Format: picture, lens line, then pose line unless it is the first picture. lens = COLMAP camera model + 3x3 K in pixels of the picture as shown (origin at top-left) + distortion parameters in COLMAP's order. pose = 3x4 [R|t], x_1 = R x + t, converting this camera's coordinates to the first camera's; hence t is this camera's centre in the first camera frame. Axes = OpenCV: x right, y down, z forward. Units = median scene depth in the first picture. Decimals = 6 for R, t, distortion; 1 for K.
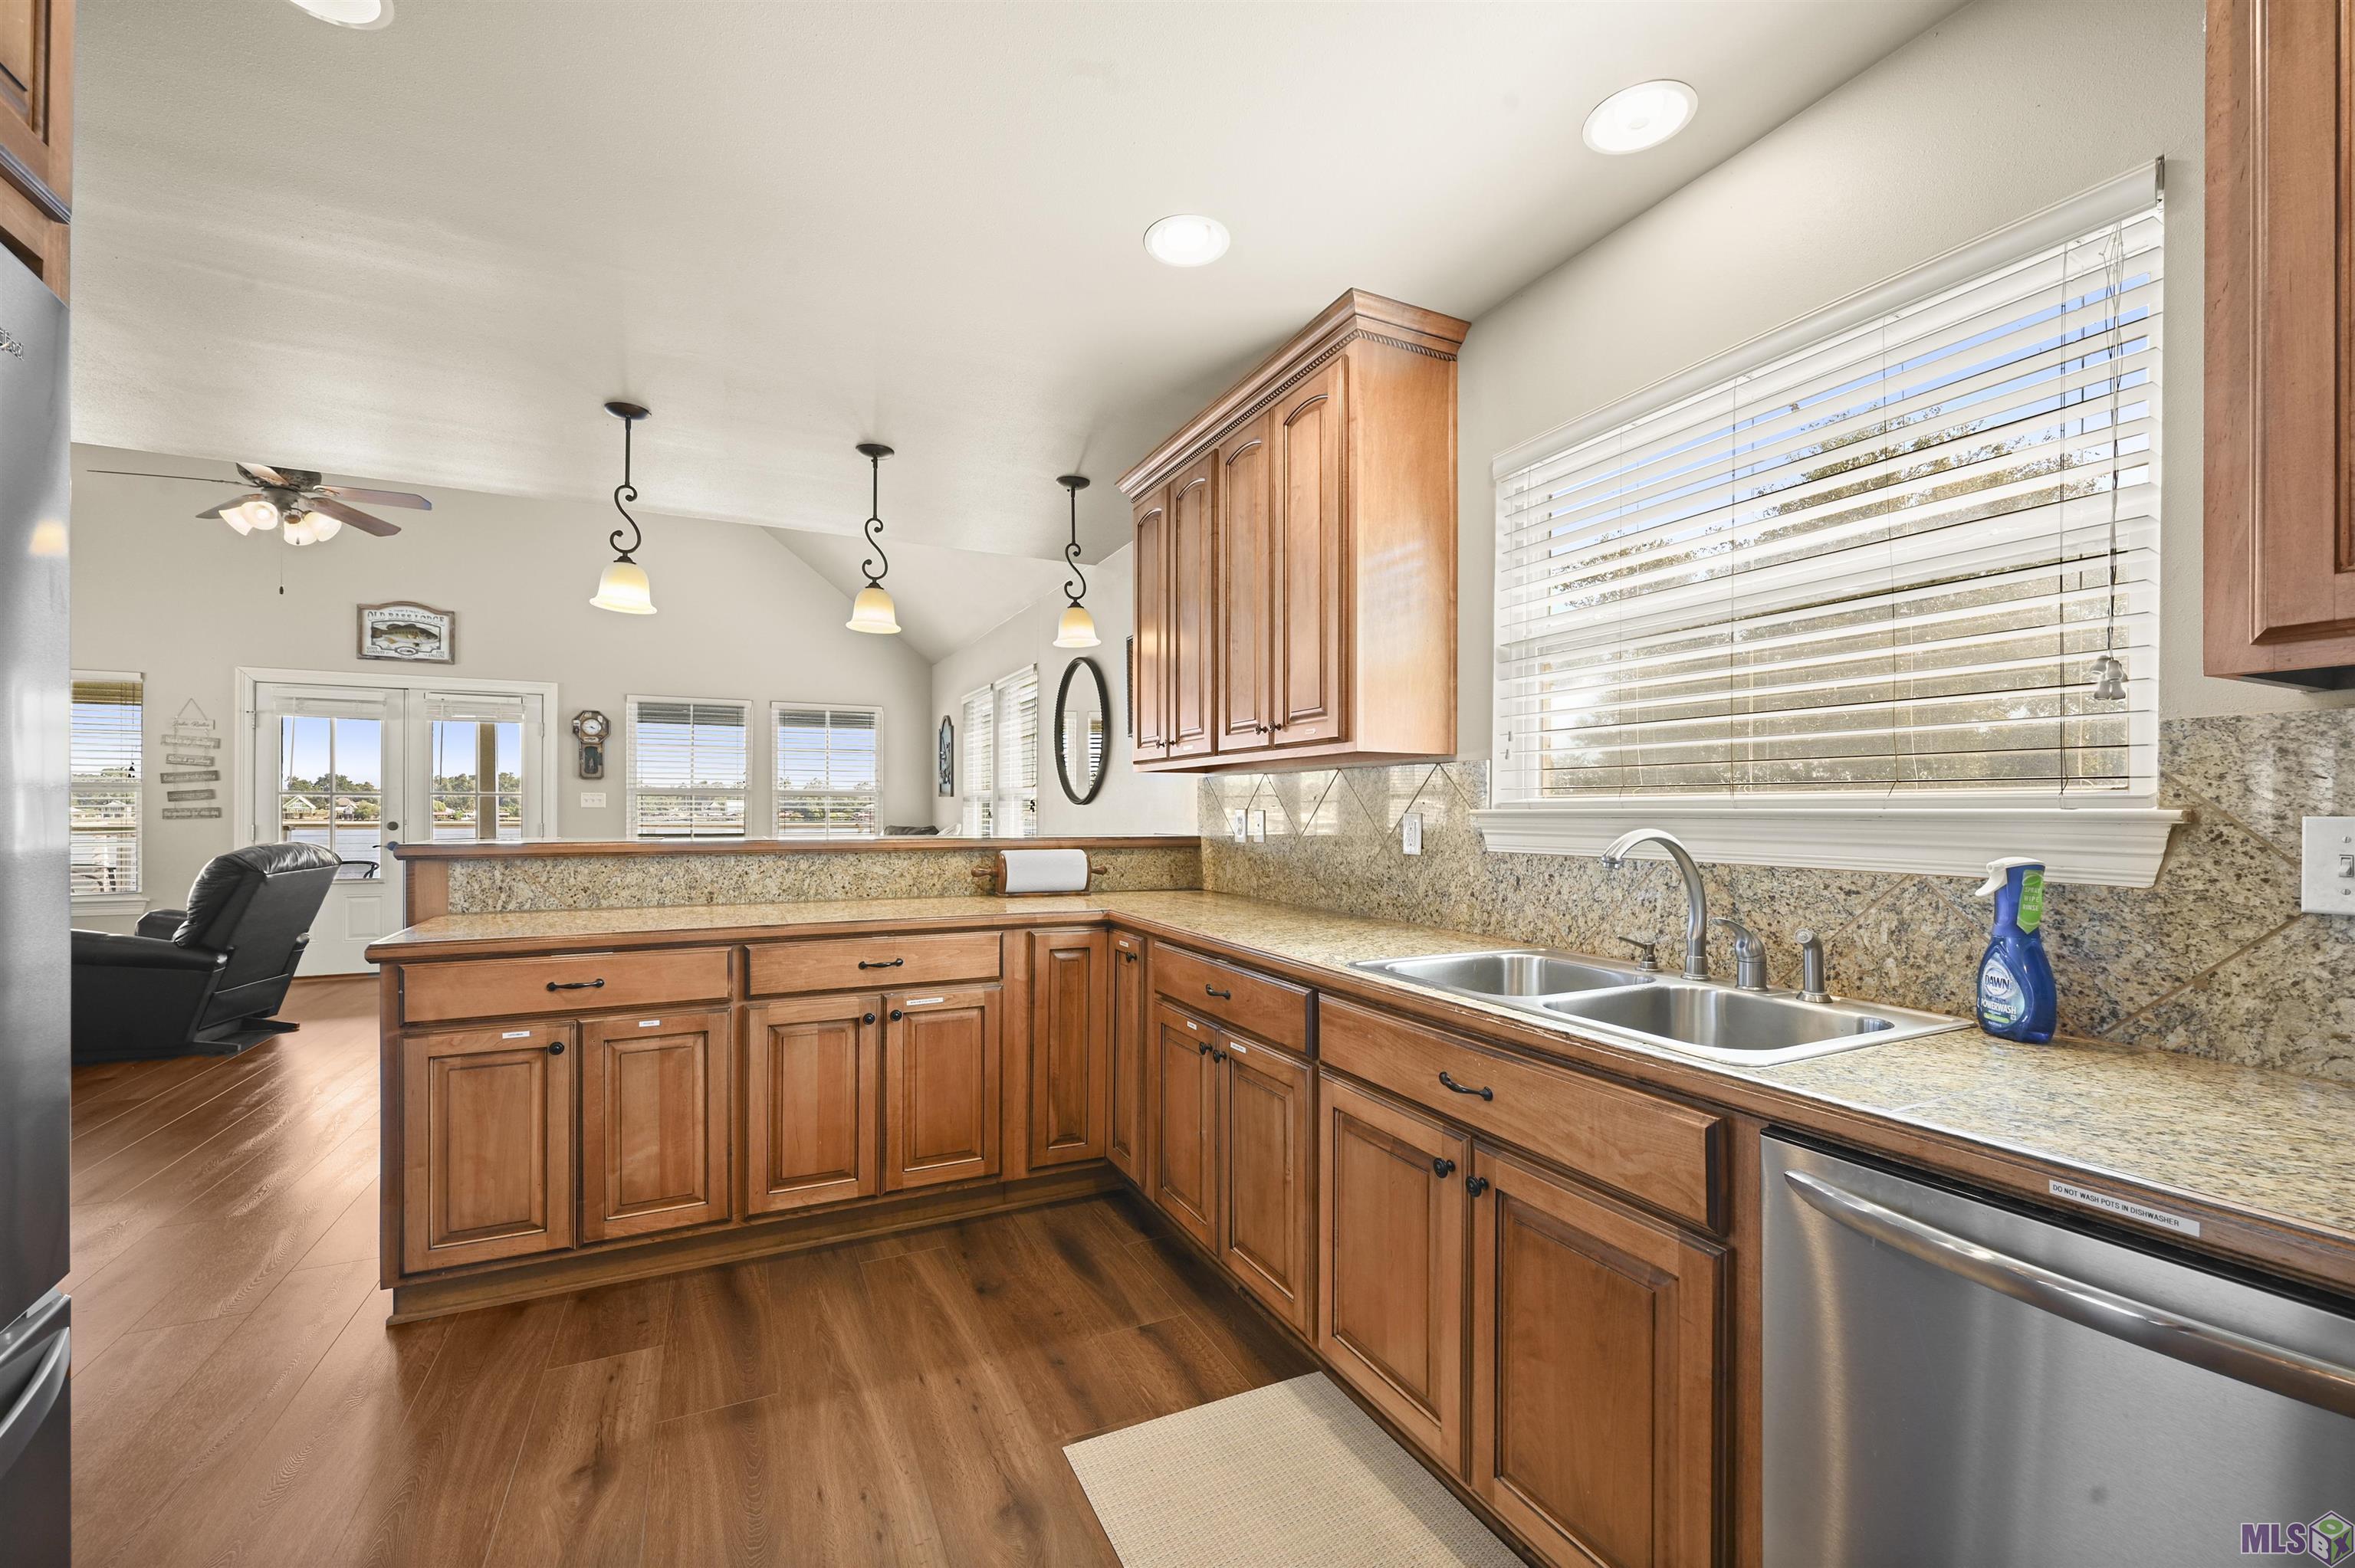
lens RADIAL K [[960.1, 0, 1188.2], [0, 960.1, 814.1], [0, 0, 1]] dist [0.000652, 0.000352]
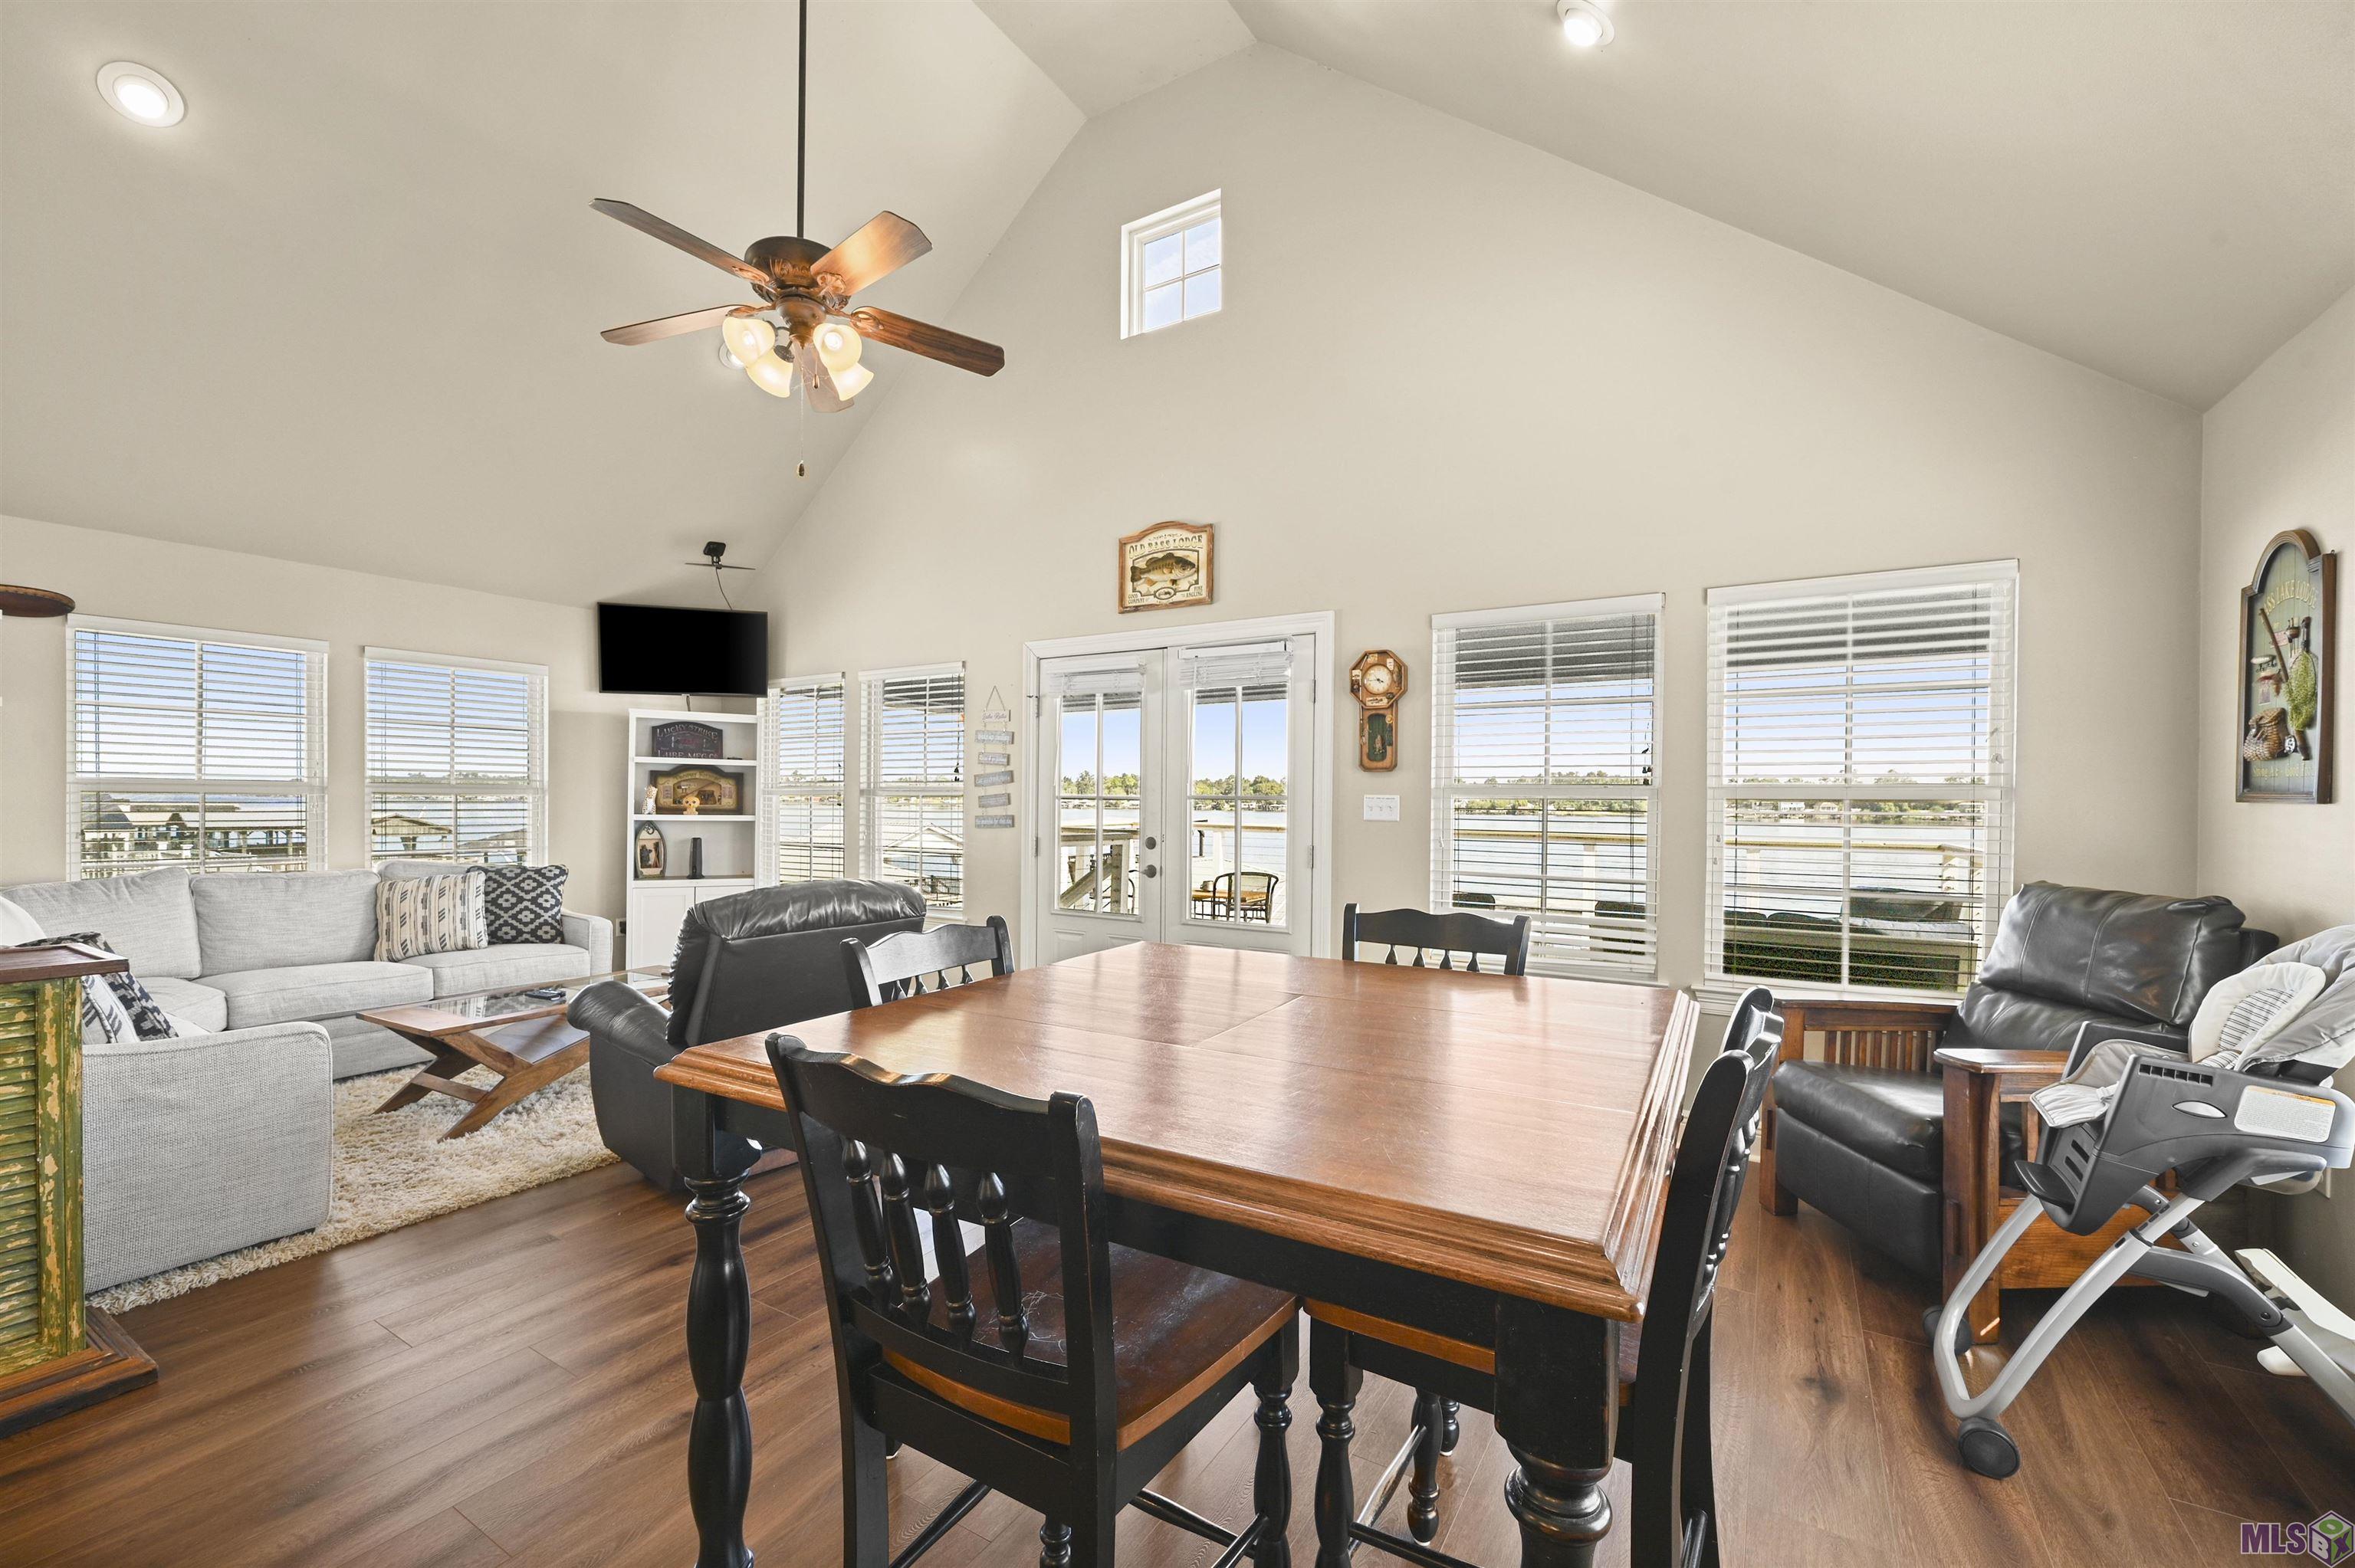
lens RADIAL K [[960.1, 0, 1193.9], [0, 960.1, 802.2], [0, 0, 1]] dist [0.000652, 0.000352]
pose [[0.540854, 0.003517, -0.841109, -0.199717], [-0.009792, 0.999950, -0.002115, -0.015485], [0.841059, 0.009380, 0.540862, 0.598612]]
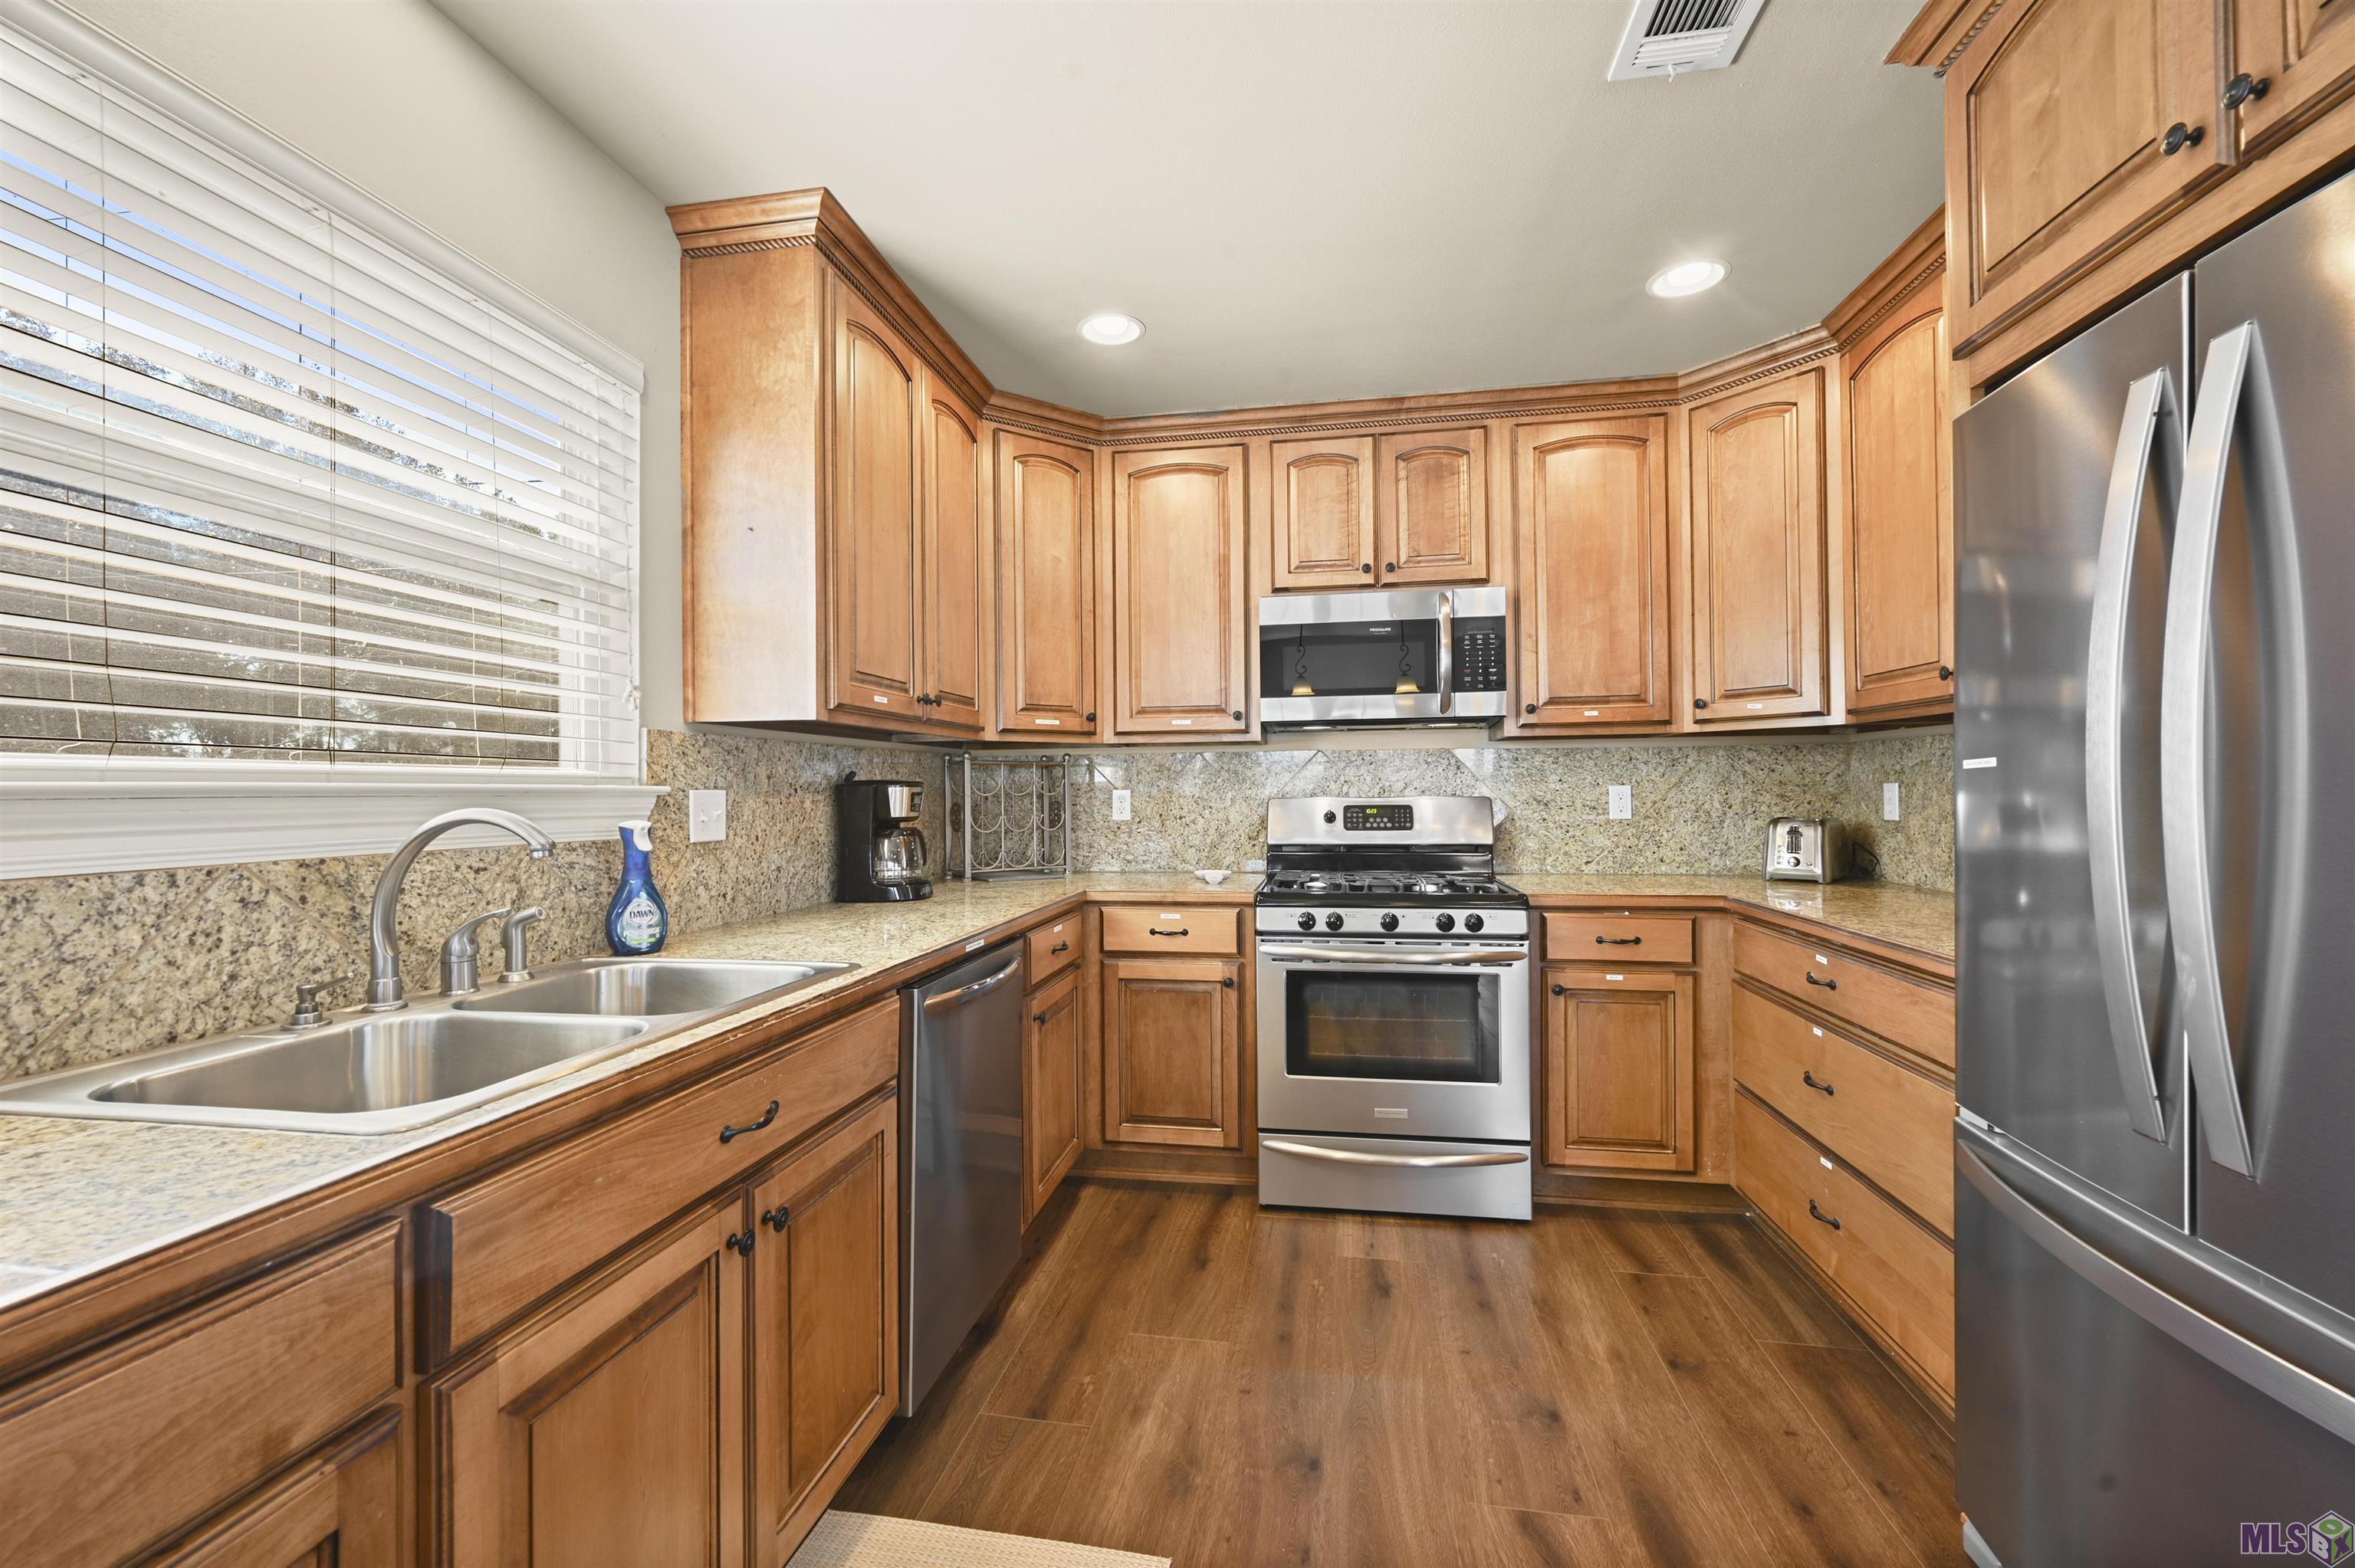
lens RADIAL K [[960.1, 0, 1185.3], [0, 960.1, 787.6], [0, 0, 1]] dist [0.000652, 0.000352]
pose [[-0.814981, -0.003265, 0.579478, -0.580710], [-0.002030, 0.999994, 0.002779, -0.008209], [-0.579484, 0.001089, -0.814983, 1.731076]]
